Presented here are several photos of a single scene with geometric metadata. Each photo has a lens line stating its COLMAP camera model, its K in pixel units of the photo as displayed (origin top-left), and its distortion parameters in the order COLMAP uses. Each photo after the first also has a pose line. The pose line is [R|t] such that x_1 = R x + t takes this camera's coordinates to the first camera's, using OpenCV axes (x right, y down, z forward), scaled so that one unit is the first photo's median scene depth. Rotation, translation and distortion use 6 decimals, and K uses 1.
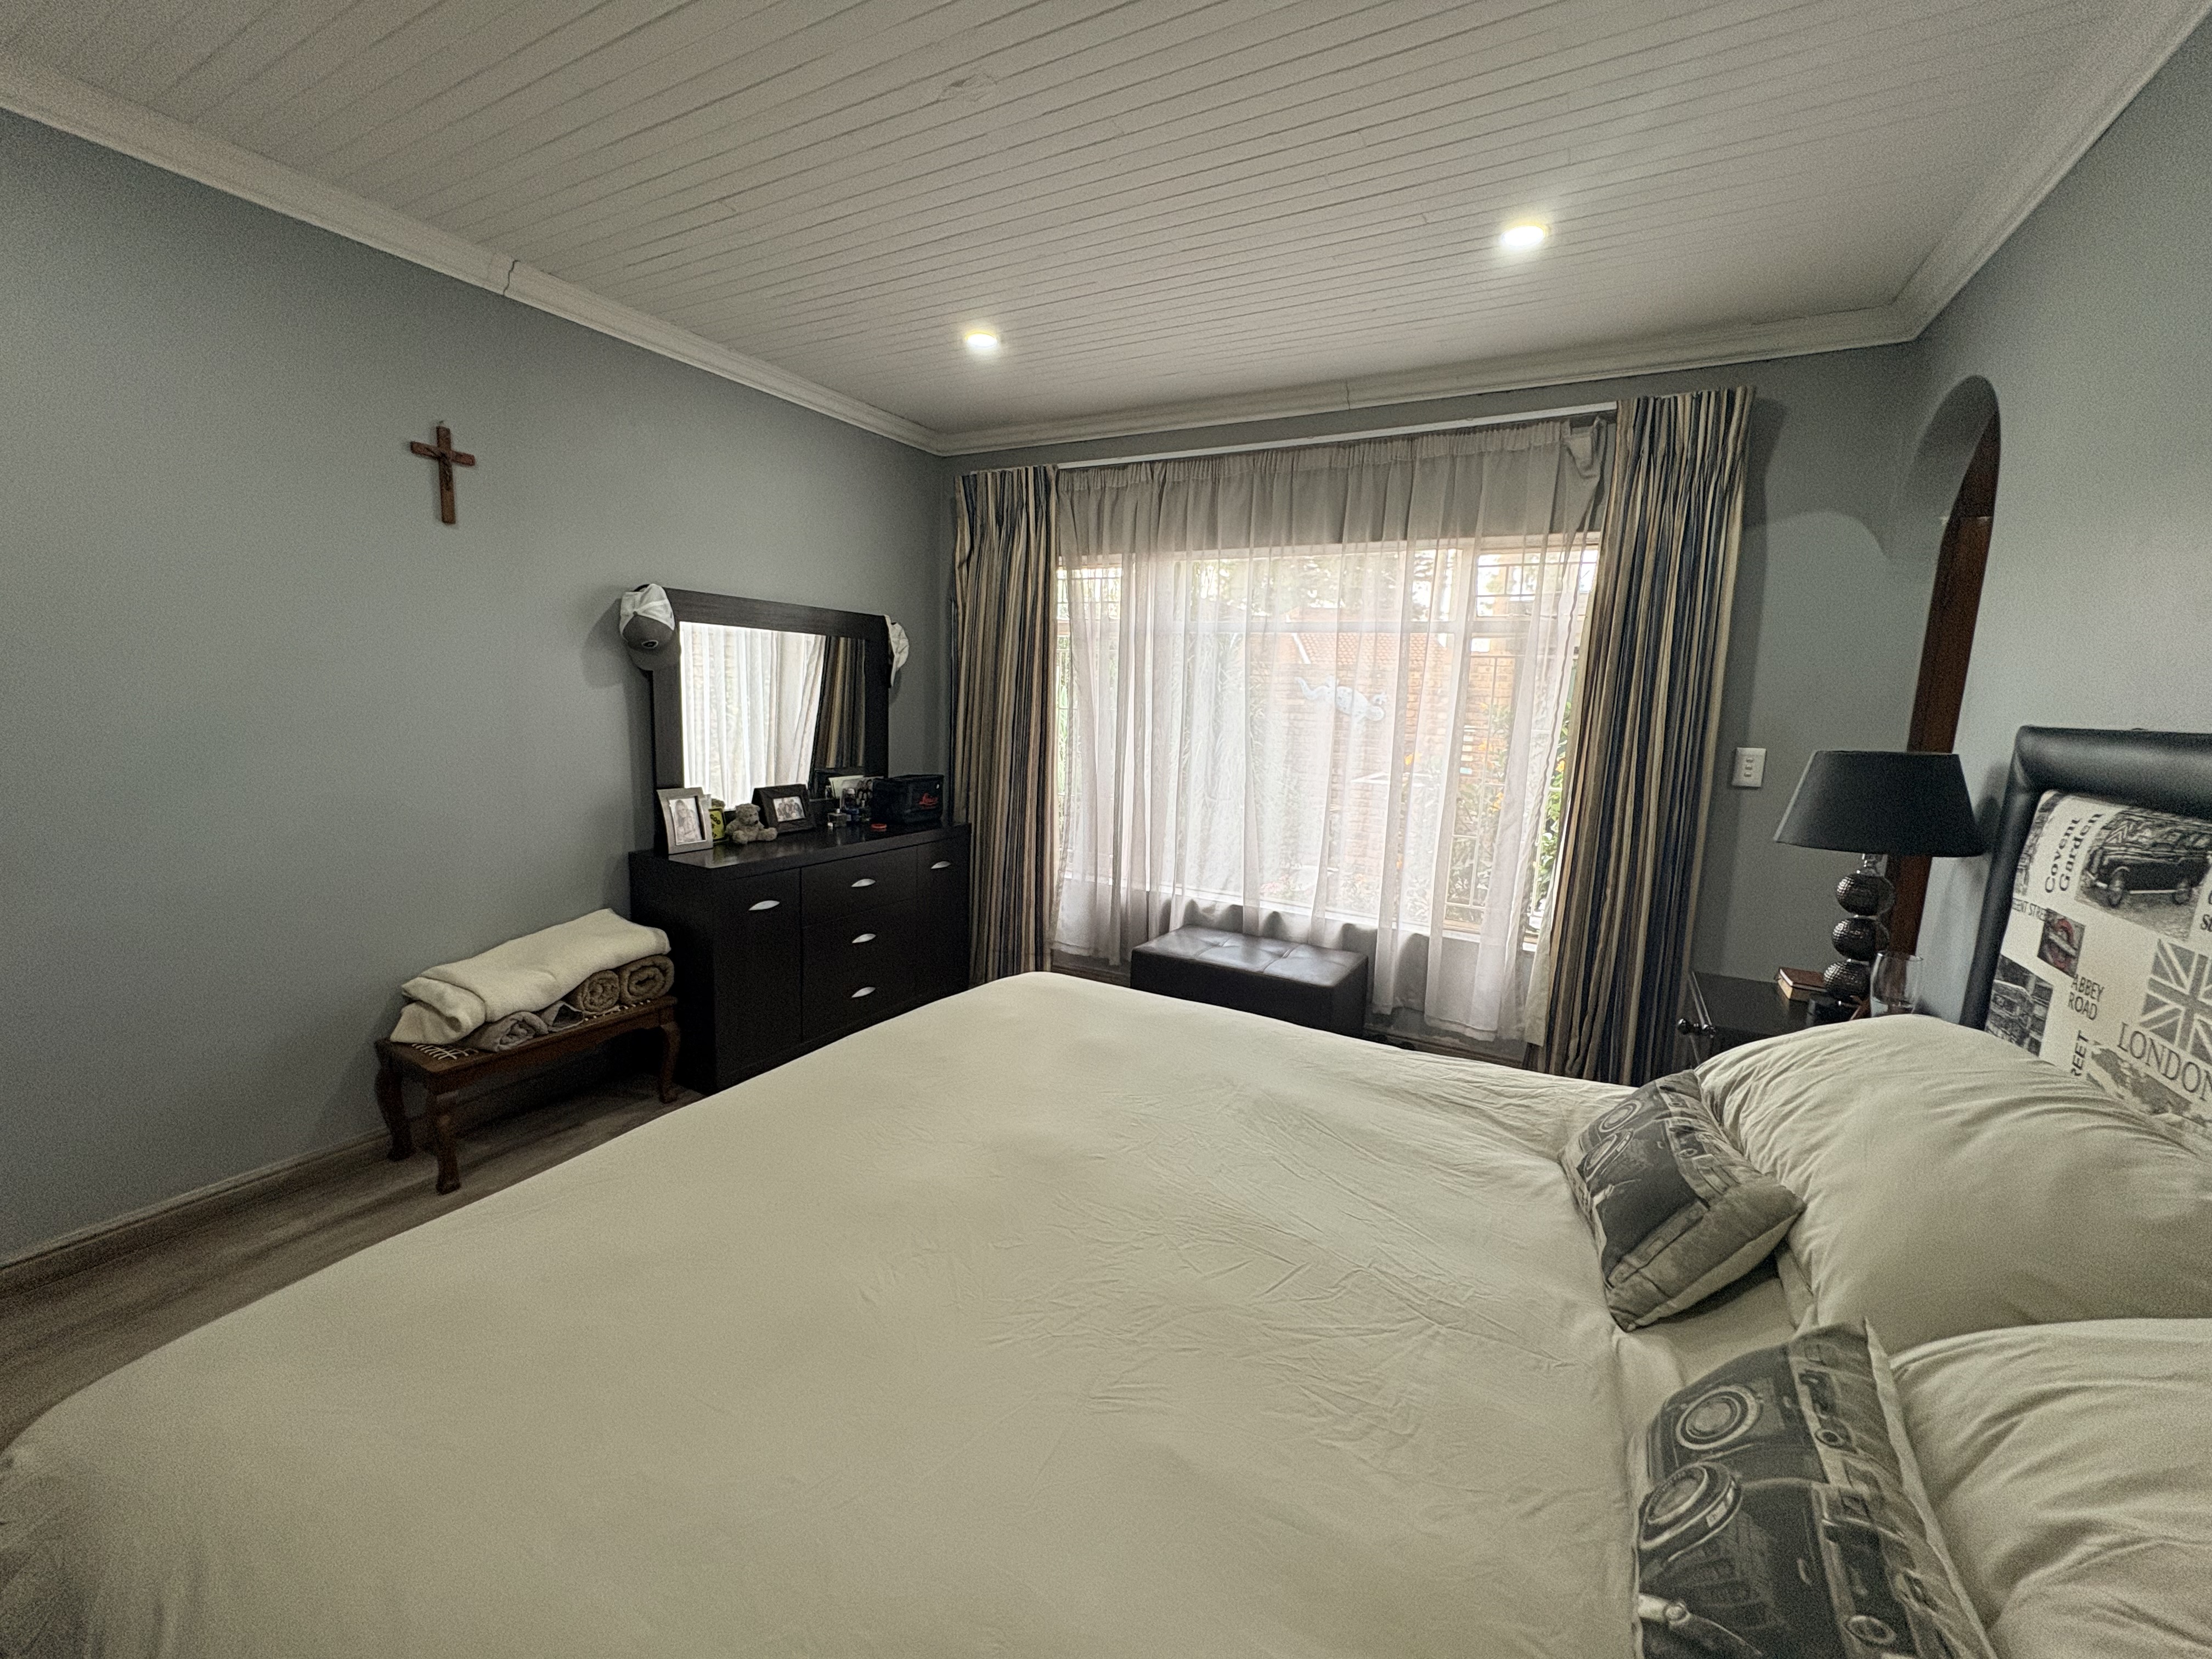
lens RADIAL K [[890.0, 0, 1101.9], [0, 890.0, 815.8], [0, 0, 1]] dist [0.002713, -0.000109]
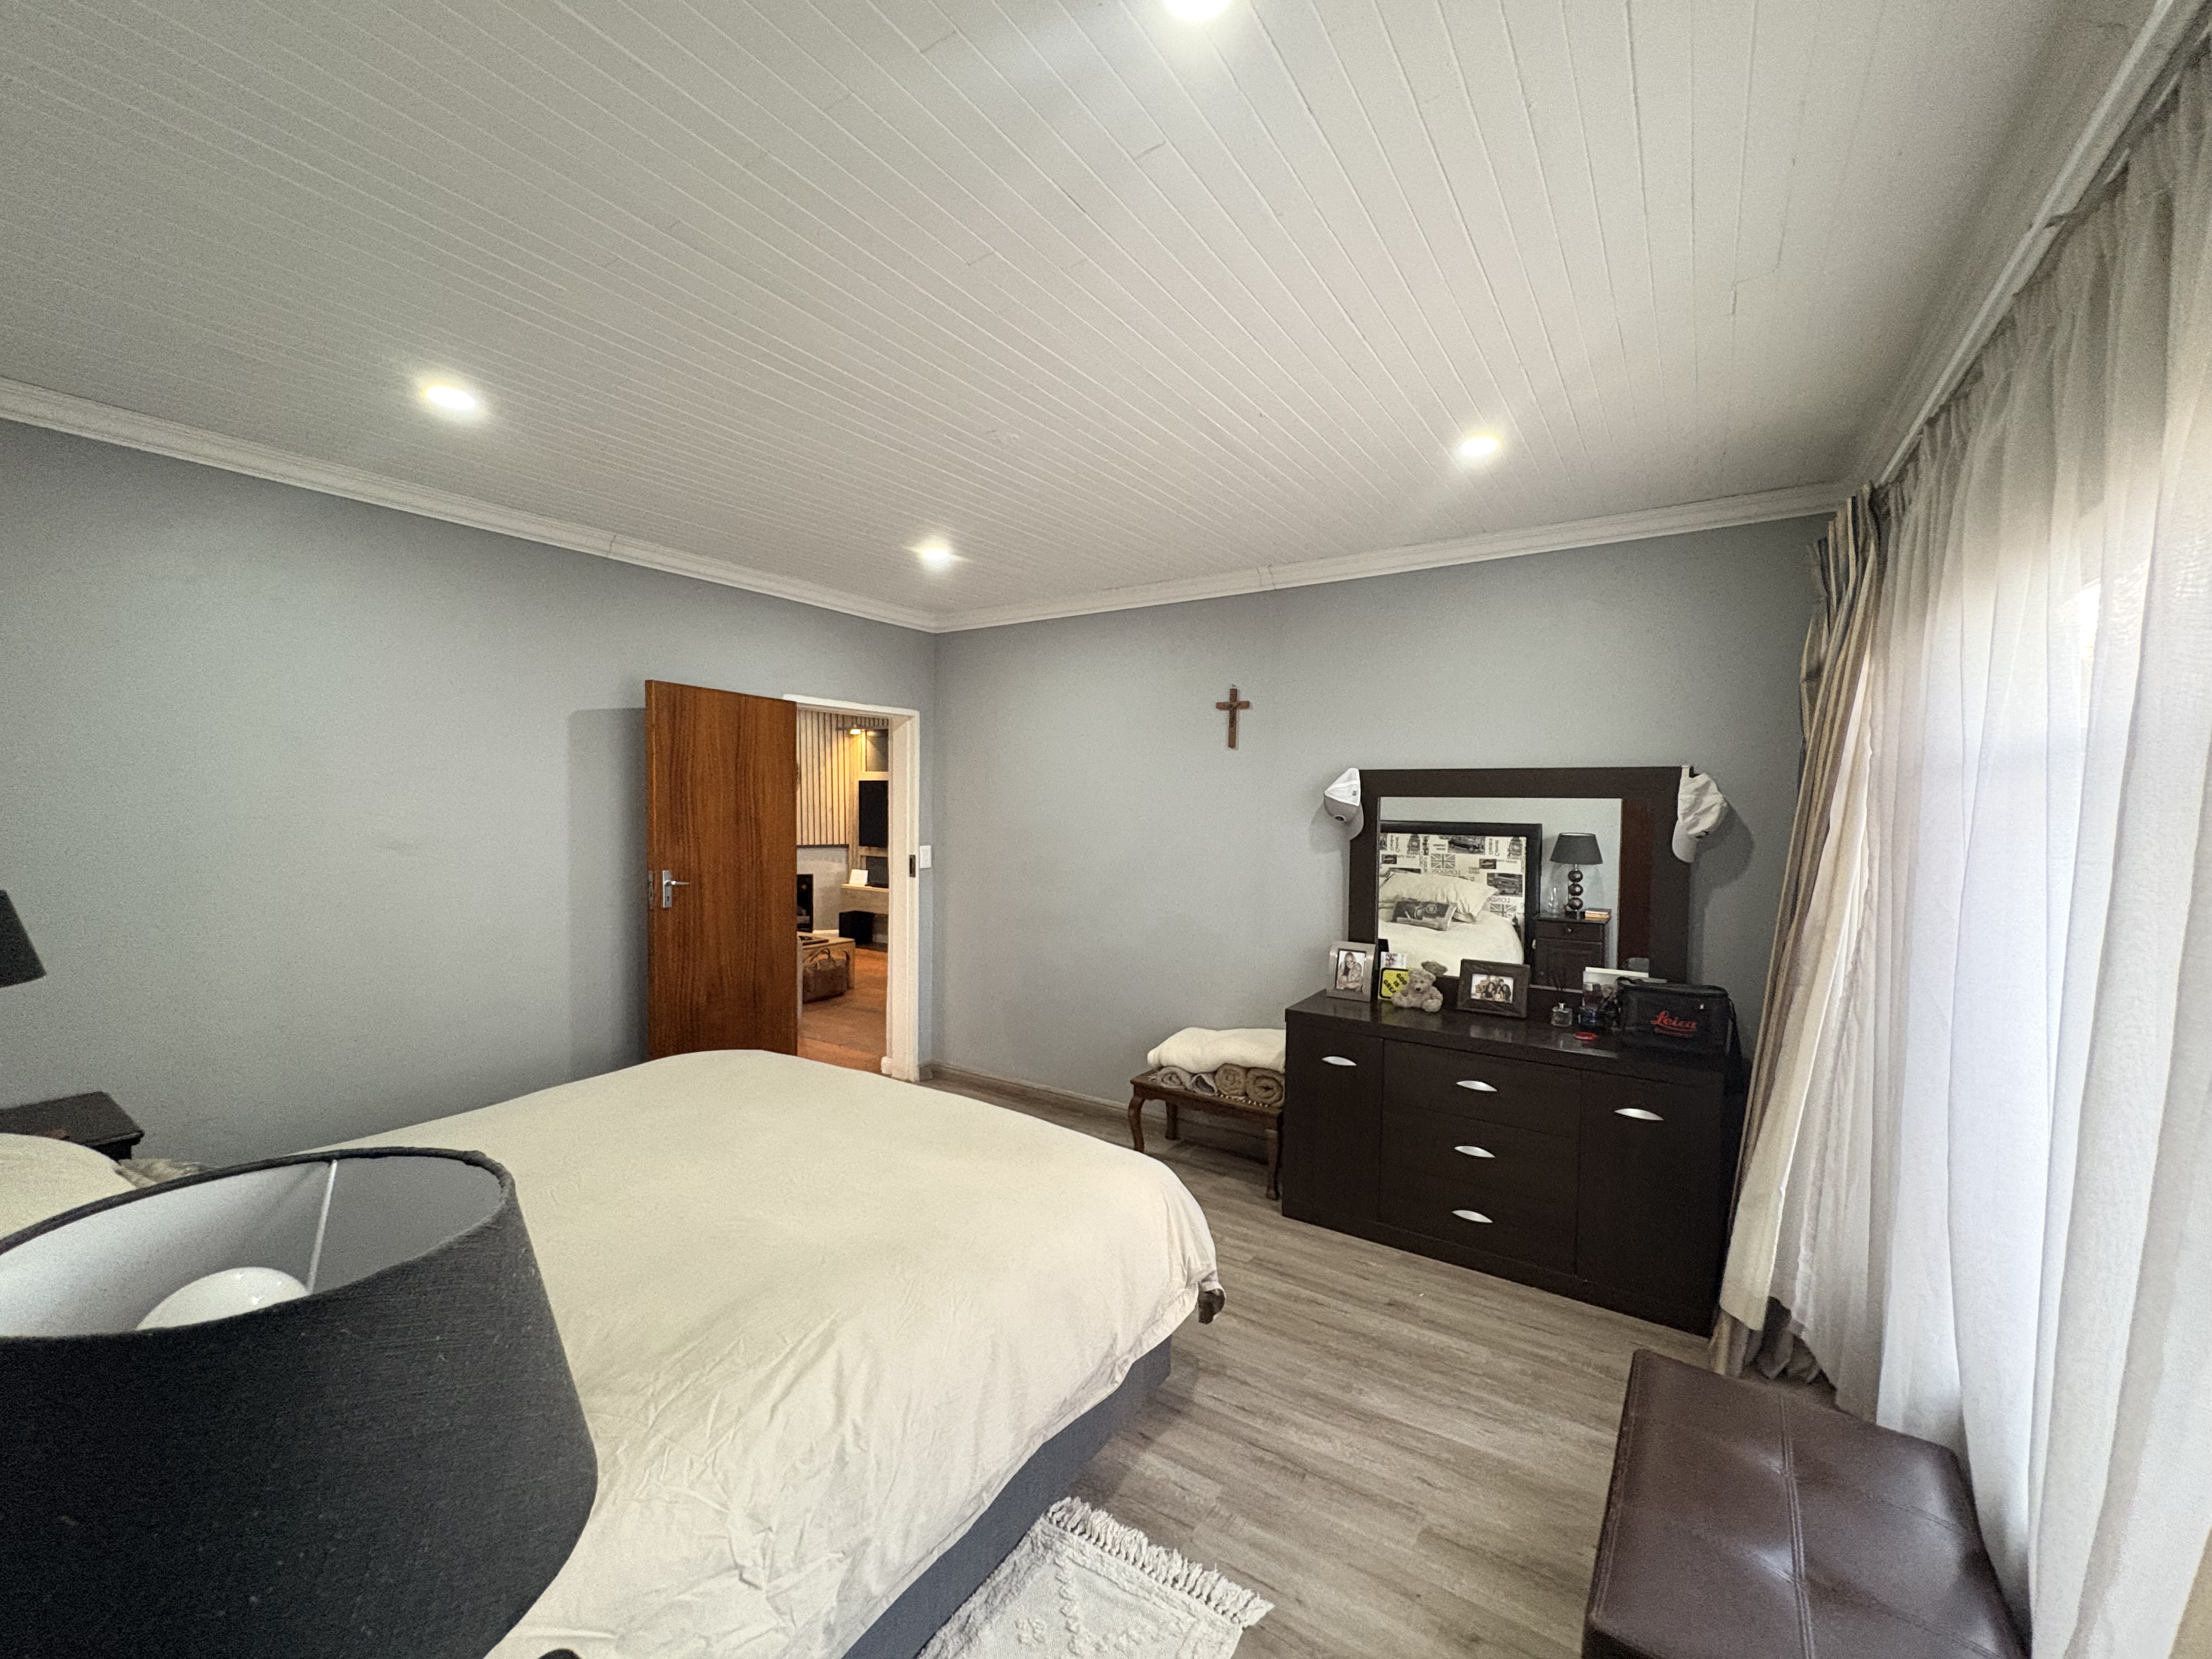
lens RADIAL K [[890.0, 0, 1129.2], [0, 890.0, 830.9], [0, 0, 1]] dist [0.002713, -0.000109]
pose [[-0.059626, 0.009875, -0.998172, 0.659394], [-0.140374, 0.989932, 0.018178, -0.148972], [0.988301, 0.141202, -0.057640, 0.741505]]
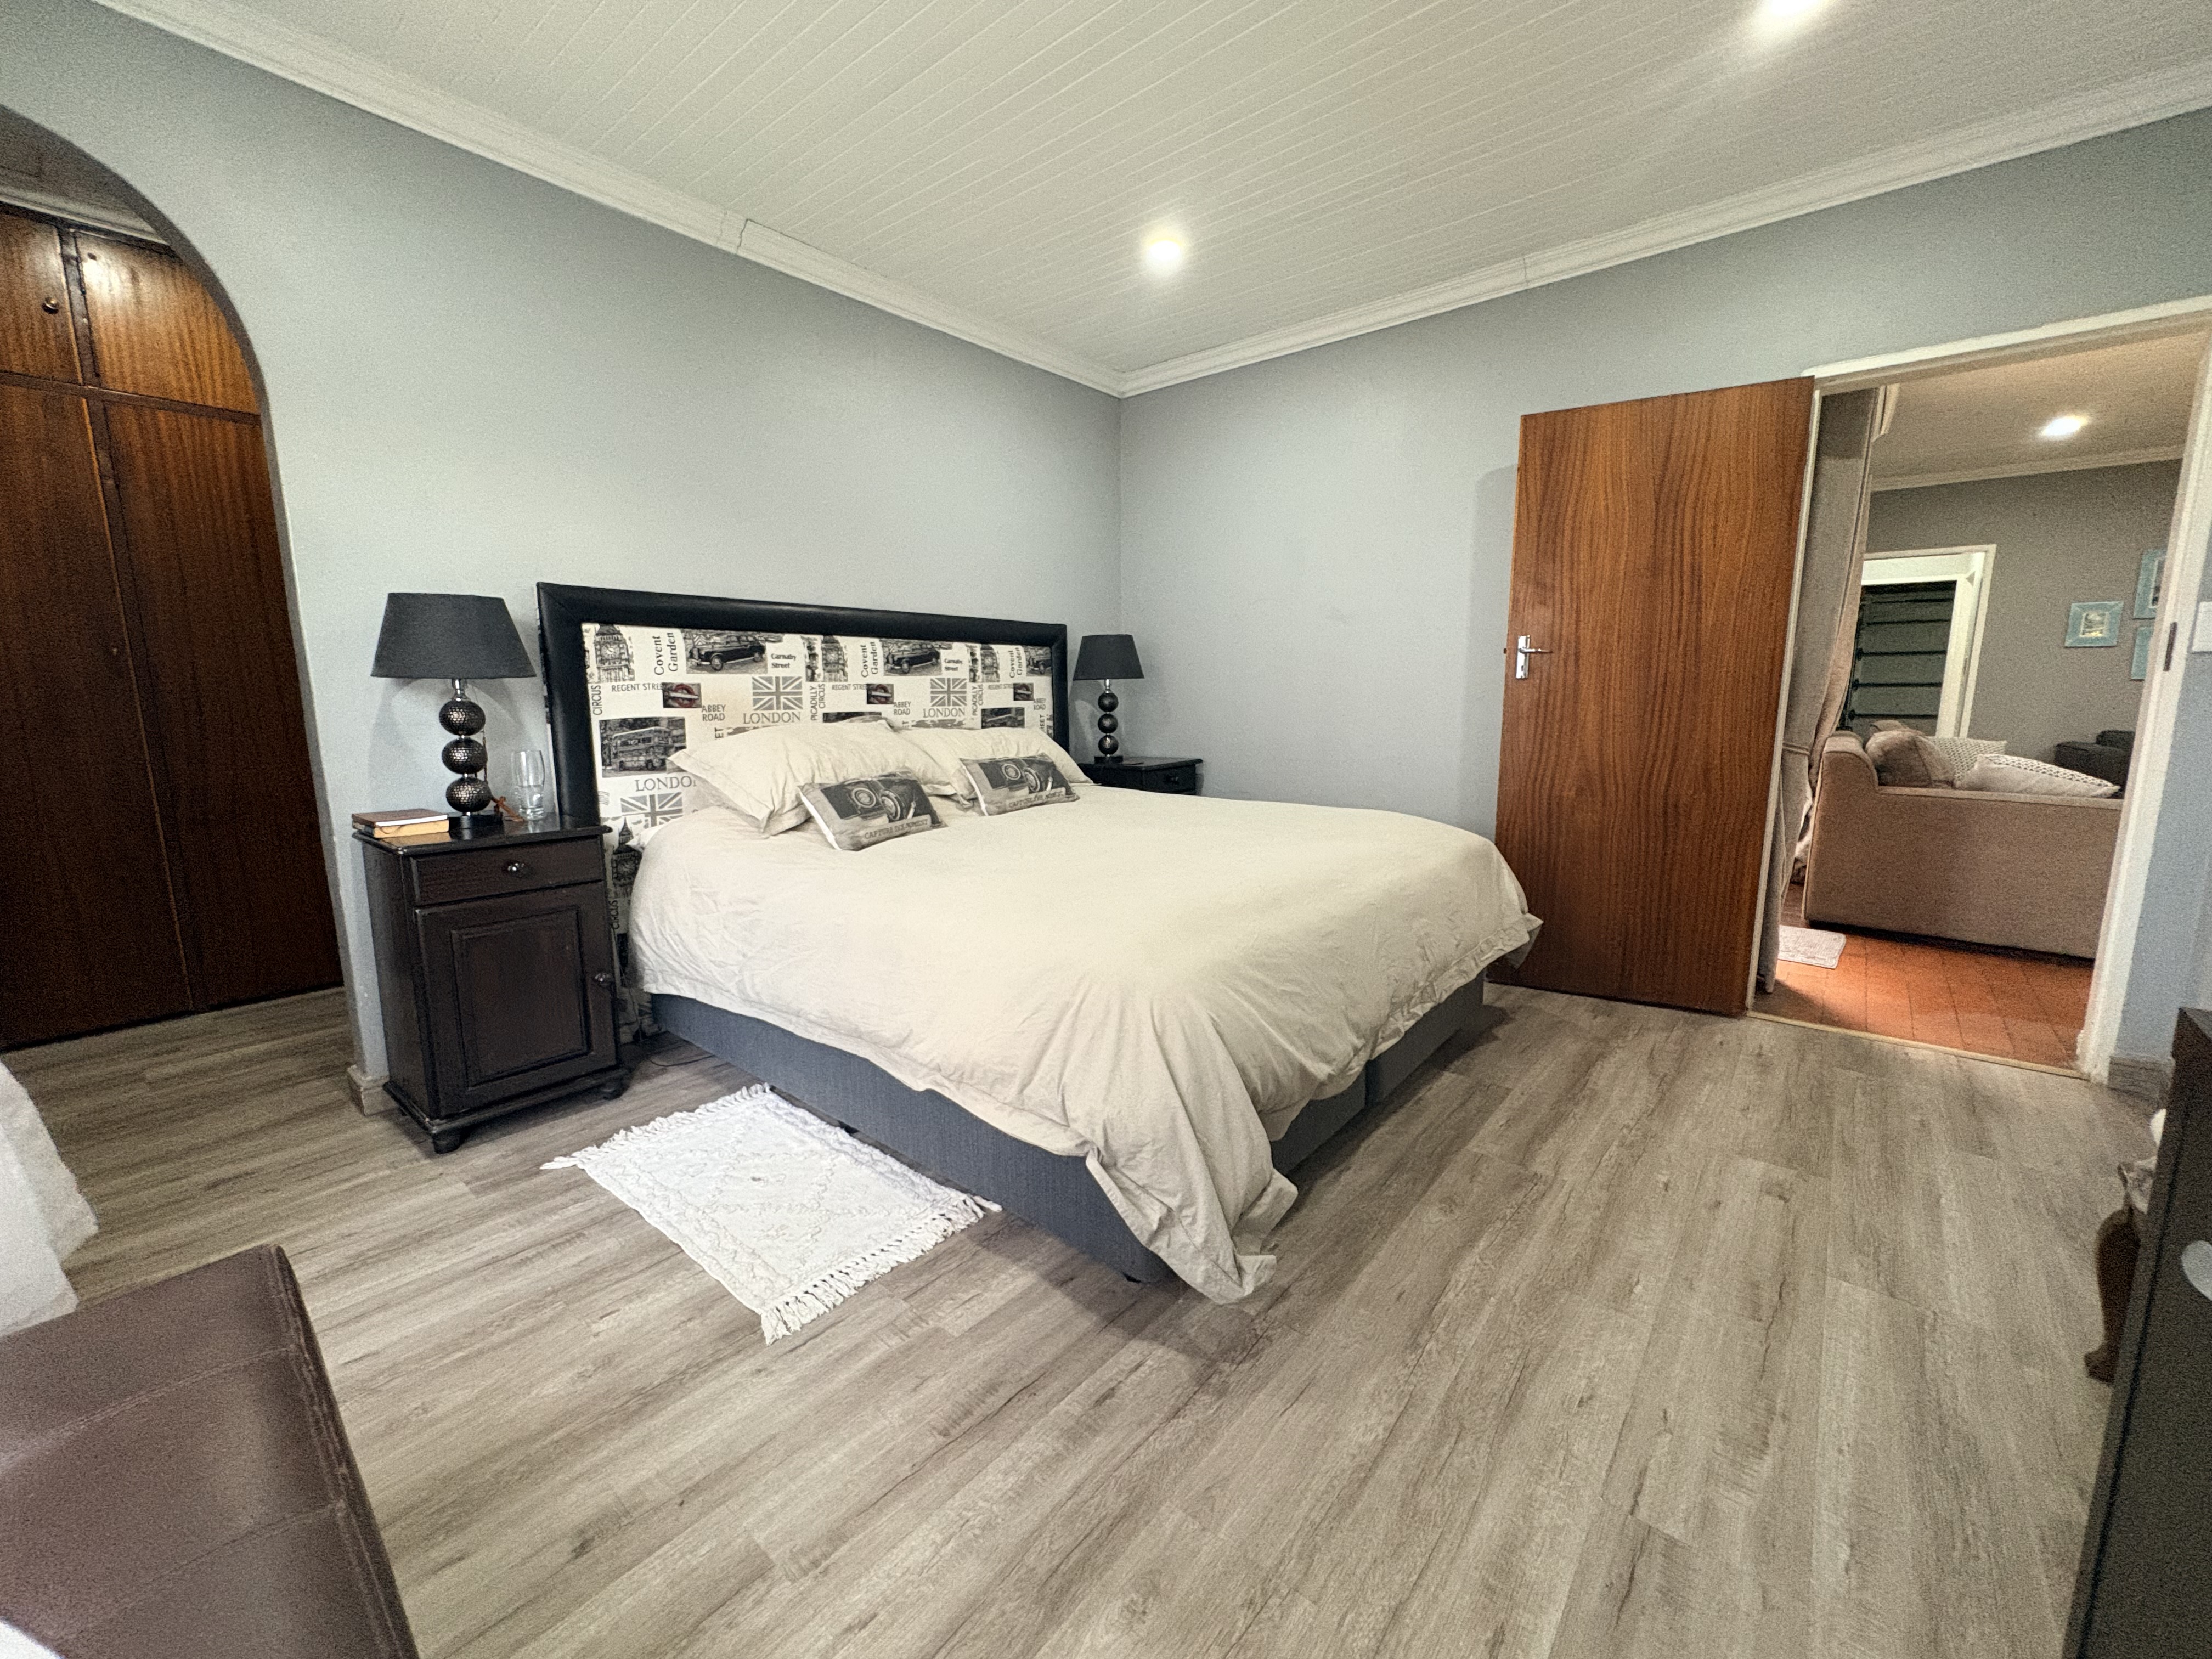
lens RADIAL K [[890.0, 0, 1094.5], [0, 890.0, 815.0], [0, 0, 1]] dist [0.002713, -0.000109]
pose [[-0.981706, -0.069574, 0.177235, -0.112388], [-0.015376, 0.956777, 0.290417, -0.088694], [-0.189780, 0.282379, -0.940343, 1.191245]]
